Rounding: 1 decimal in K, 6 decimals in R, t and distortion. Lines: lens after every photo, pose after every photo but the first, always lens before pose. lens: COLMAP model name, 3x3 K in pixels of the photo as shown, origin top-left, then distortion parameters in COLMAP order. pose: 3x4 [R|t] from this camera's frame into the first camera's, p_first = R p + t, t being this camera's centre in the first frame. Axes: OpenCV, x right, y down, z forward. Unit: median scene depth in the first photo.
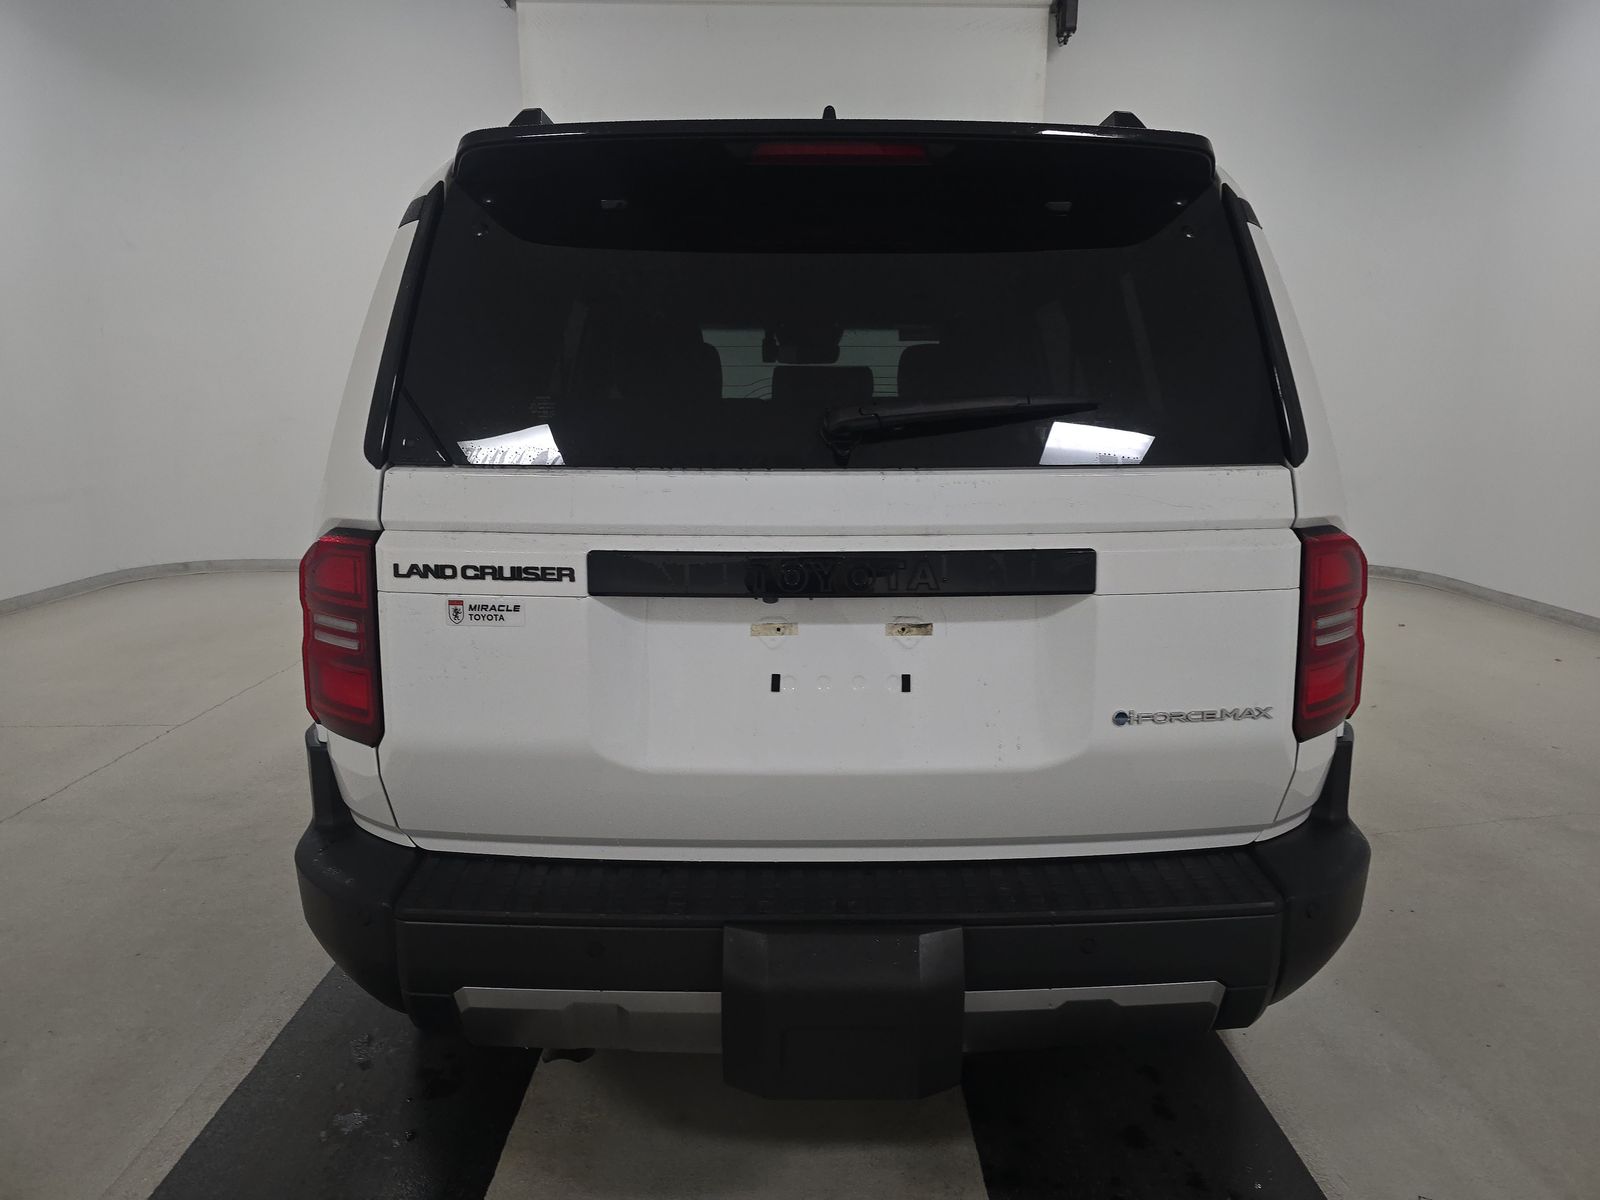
lens RADIAL K [[1098.3, 0, 800.0], [0, 1098.3, 600.0], [0, 0, 1]] dist [0.016714, -0.000563]
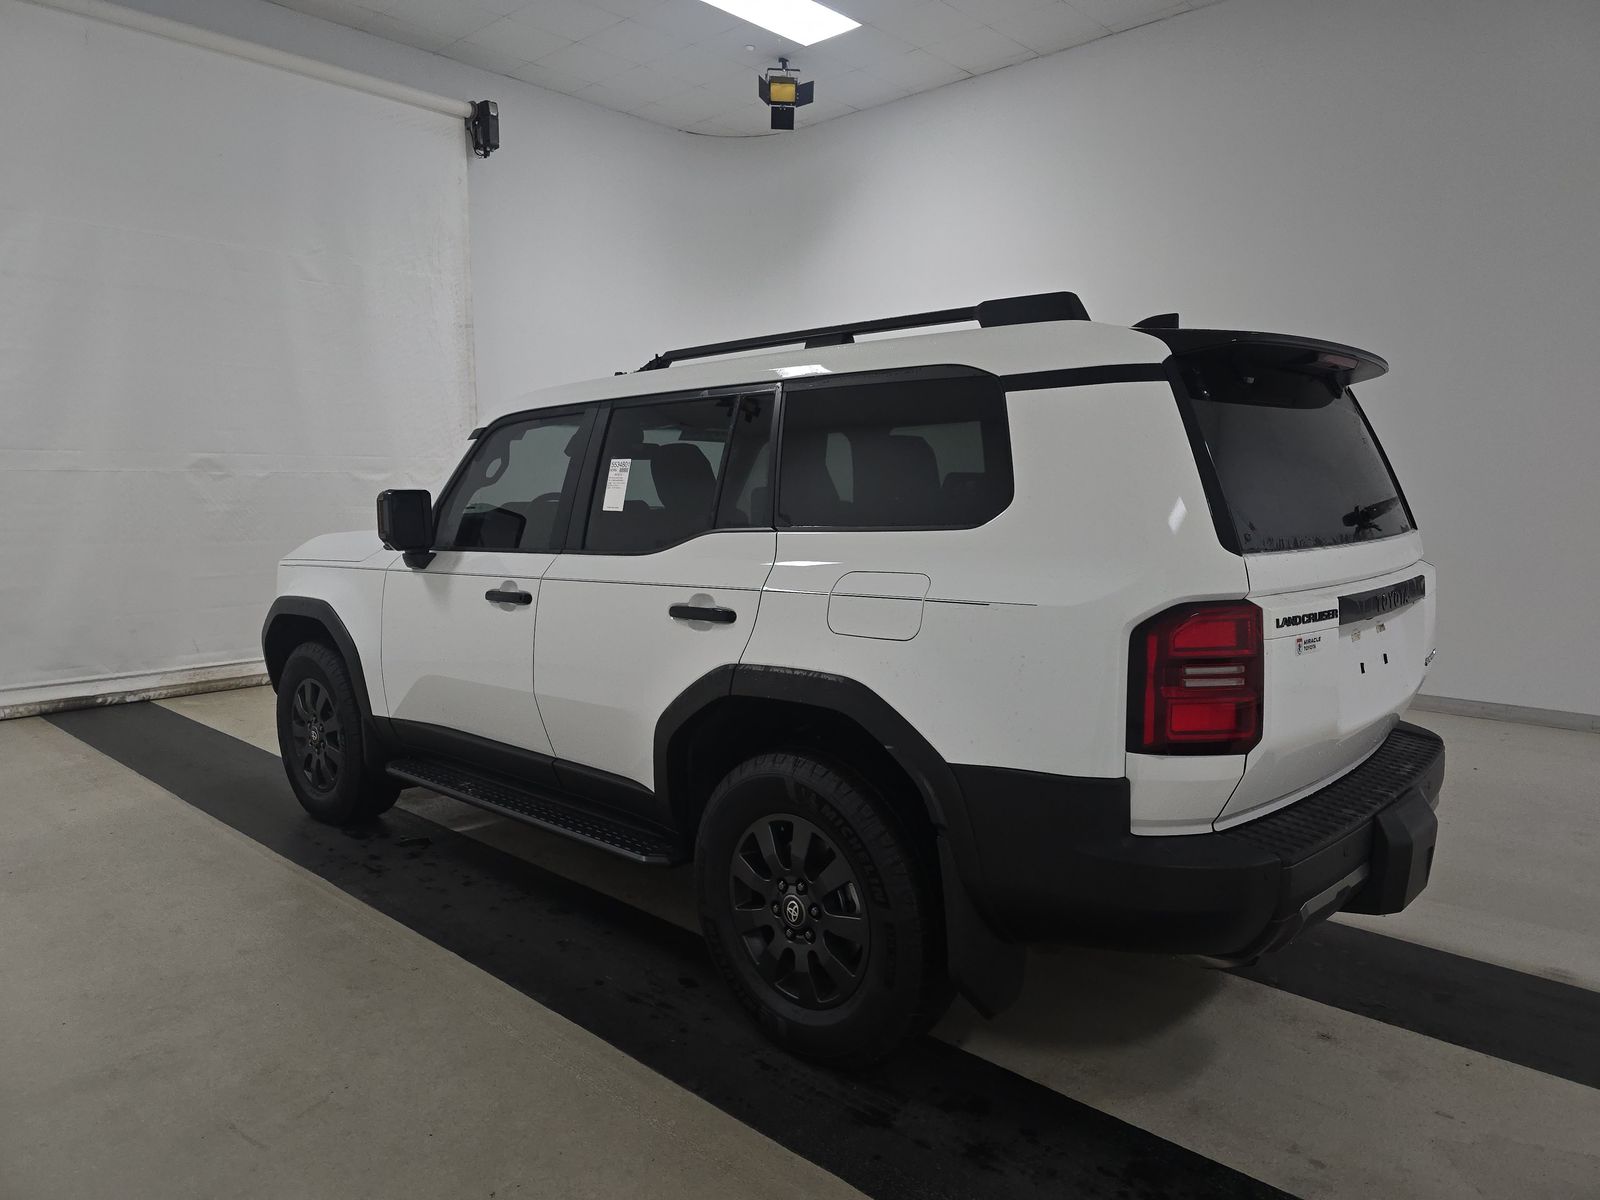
lens RADIAL K [[1098.3, 0, 800.0], [0, 1098.3, 600.0], [0, 0, 1]] dist [0.016714, -0.000563]
pose [[0.701457, -0.091143, 0.706860, -1.665780], [0.139483, 0.990166, -0.010745, -0.117702], [-0.698930, 0.106132, 0.707272, 0.369985]]
